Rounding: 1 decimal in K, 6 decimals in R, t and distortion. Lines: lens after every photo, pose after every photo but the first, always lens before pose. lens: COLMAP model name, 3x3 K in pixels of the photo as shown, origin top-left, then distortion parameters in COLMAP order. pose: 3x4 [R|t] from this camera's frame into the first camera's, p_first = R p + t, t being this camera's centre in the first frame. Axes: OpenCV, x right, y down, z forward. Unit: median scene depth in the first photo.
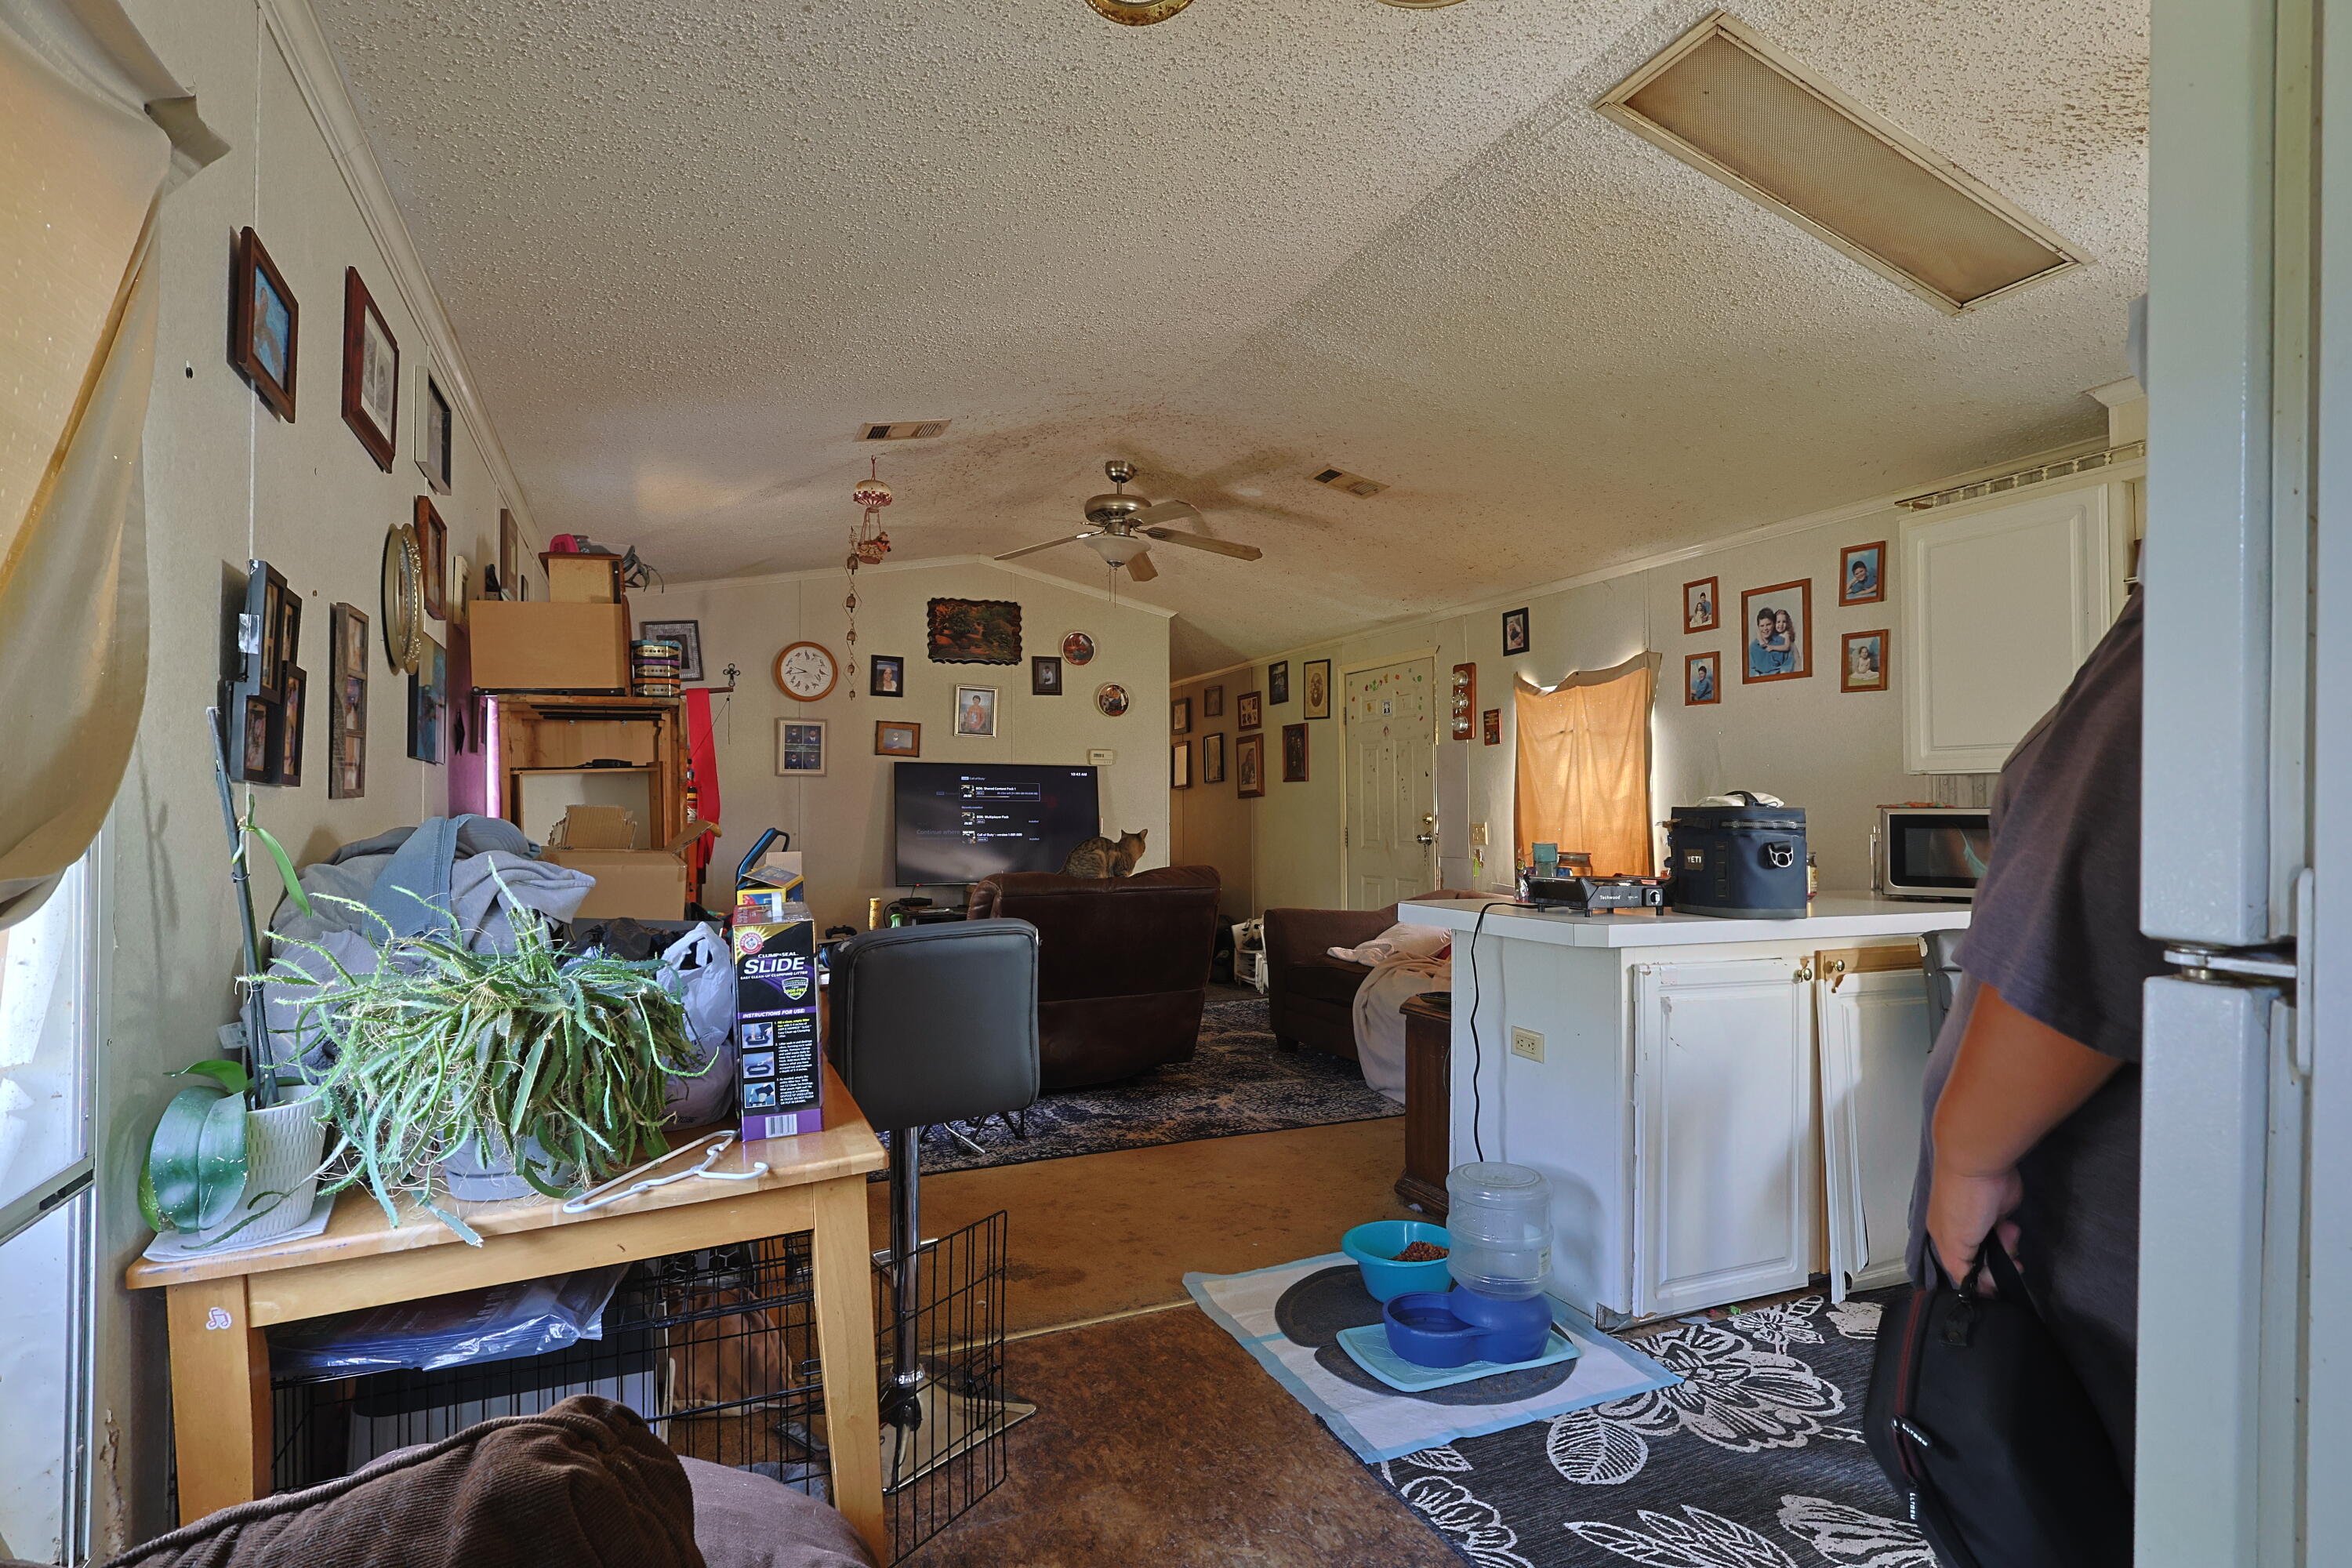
lens RADIAL K [[1142.4, 0, 1176.0], [0, 1142.4, 784.0], [0, 0, 1]] dist [-0.001575, -0.000783]
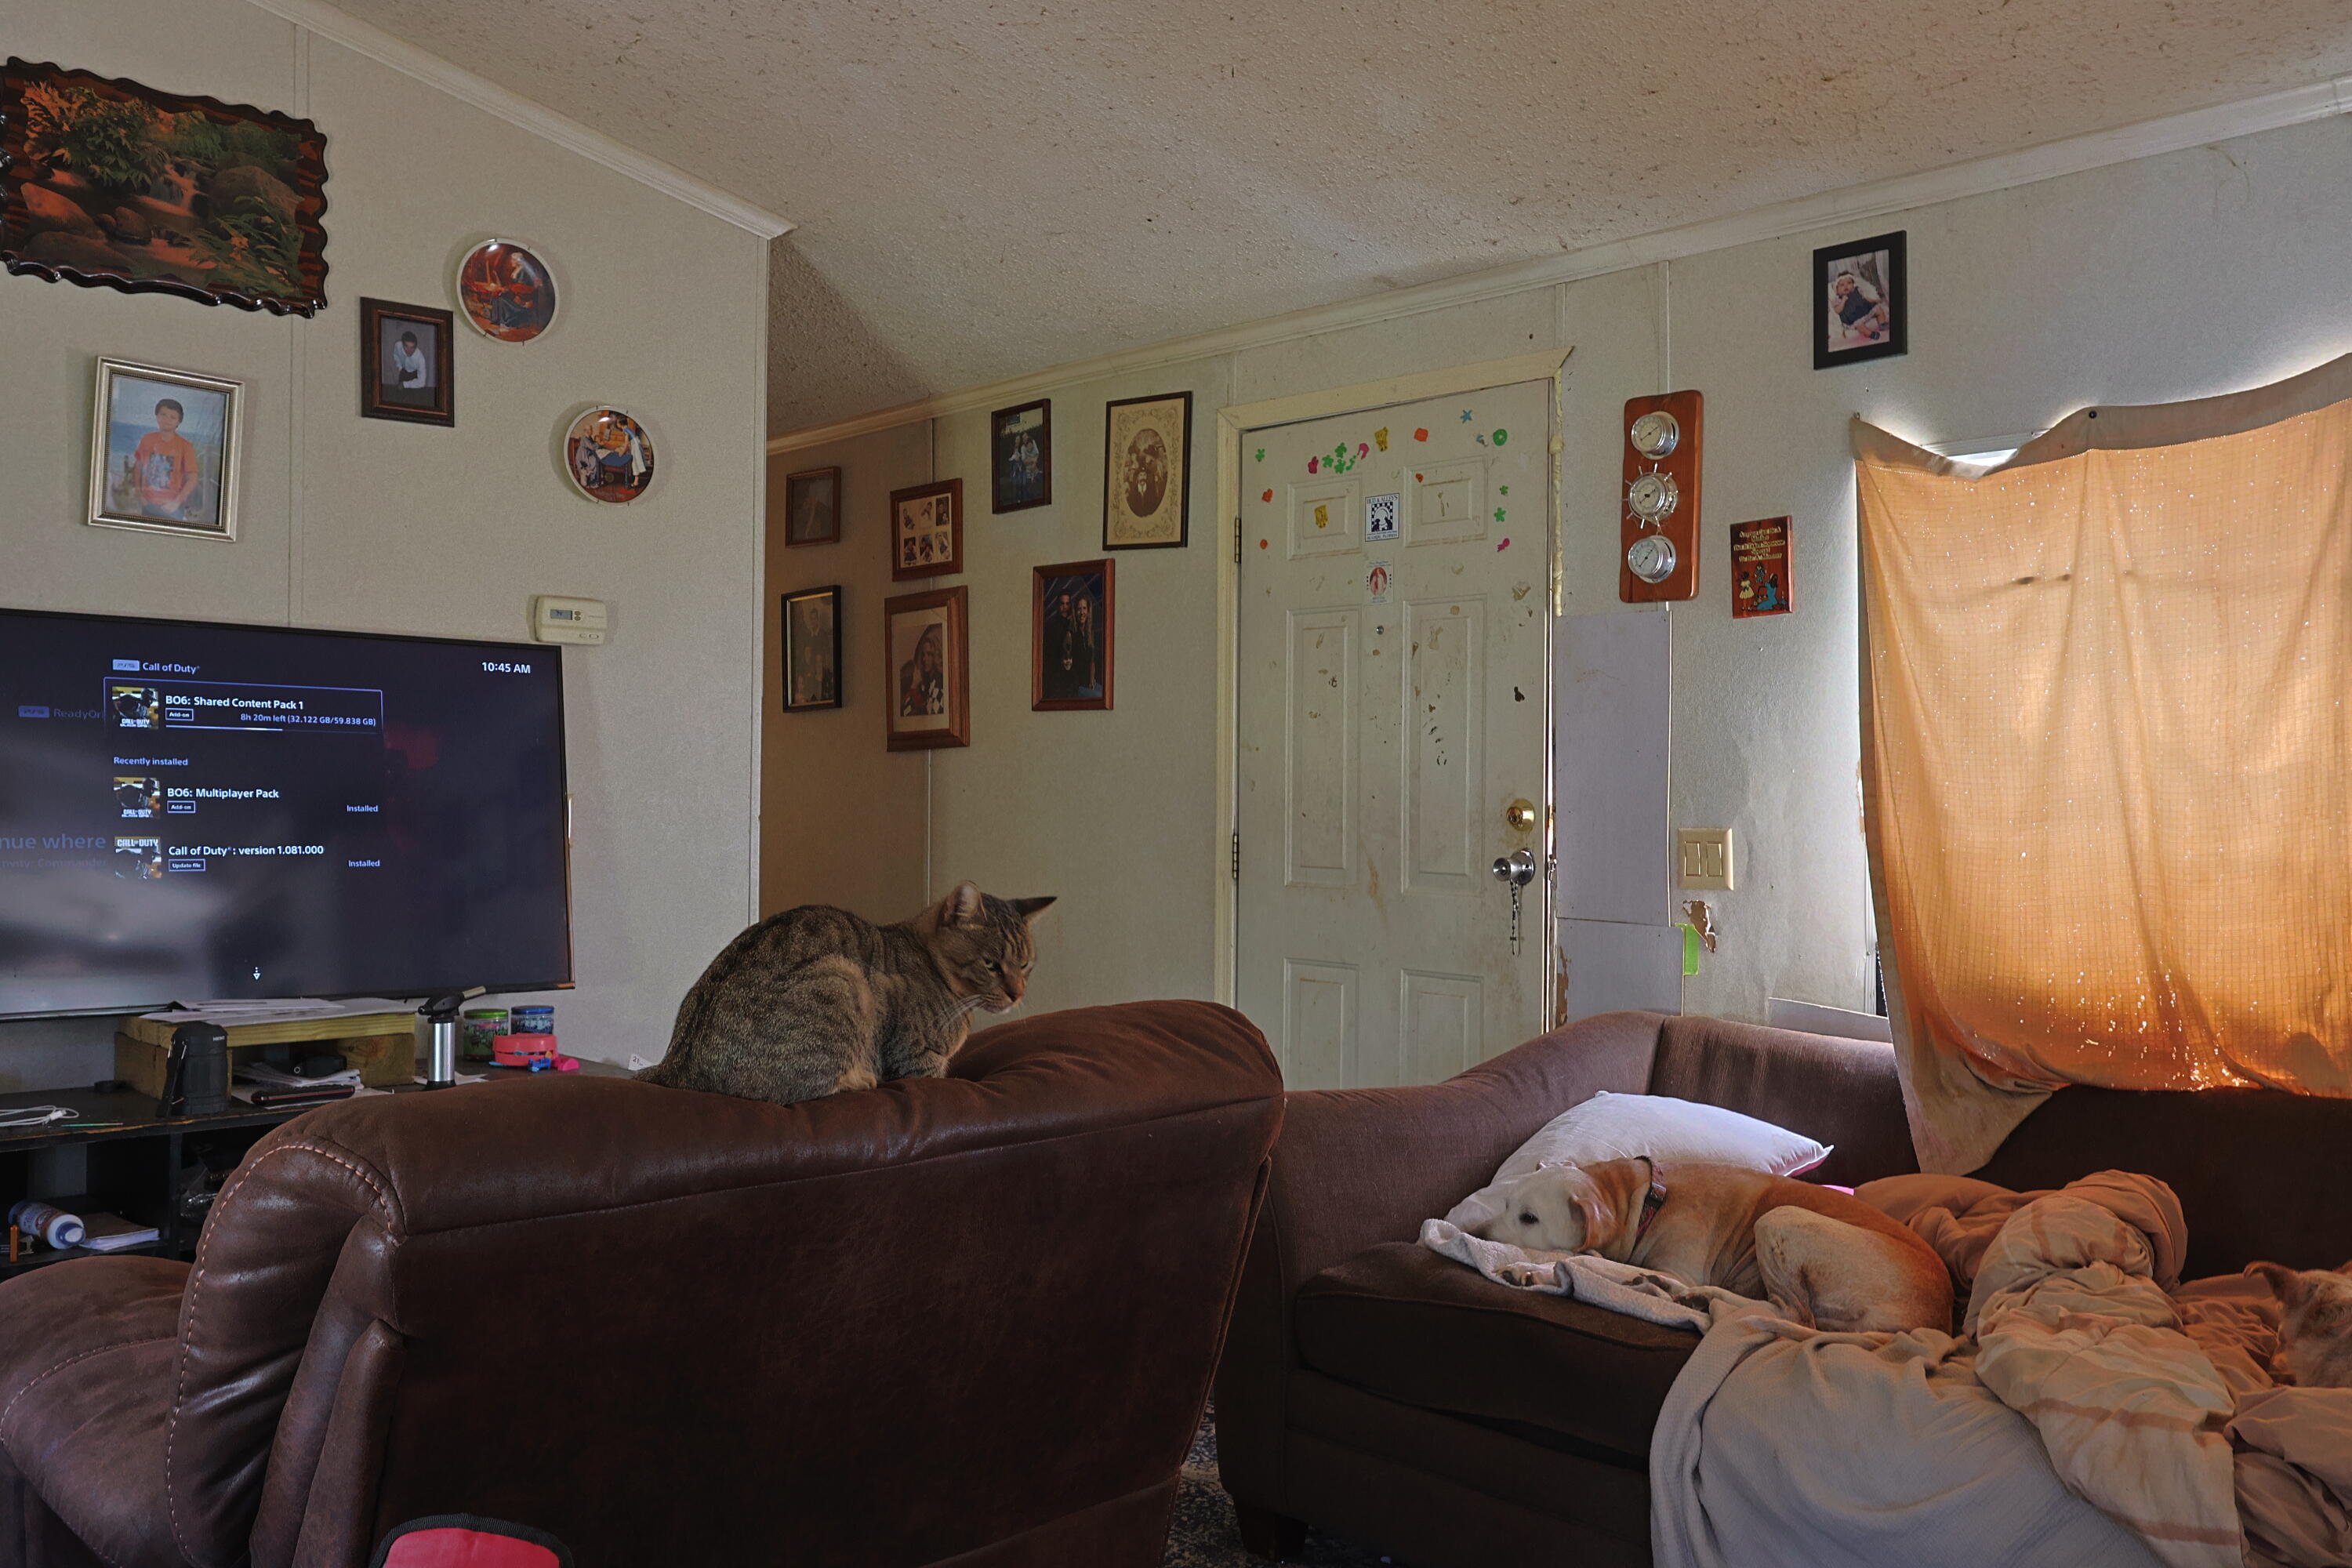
lens RADIAL K [[1939.0, 0, 1176.0], [0, 1939.0, 784.0], [0, 0, 1]] dist [-0.007972, 0.000771]
pose [[0.945701, 0.015128, 0.324685, -0.085790], [-0.023342, 0.999498, 0.021417, 0.009063], [-0.324198, -0.027833, 0.945580, 0.415222]]
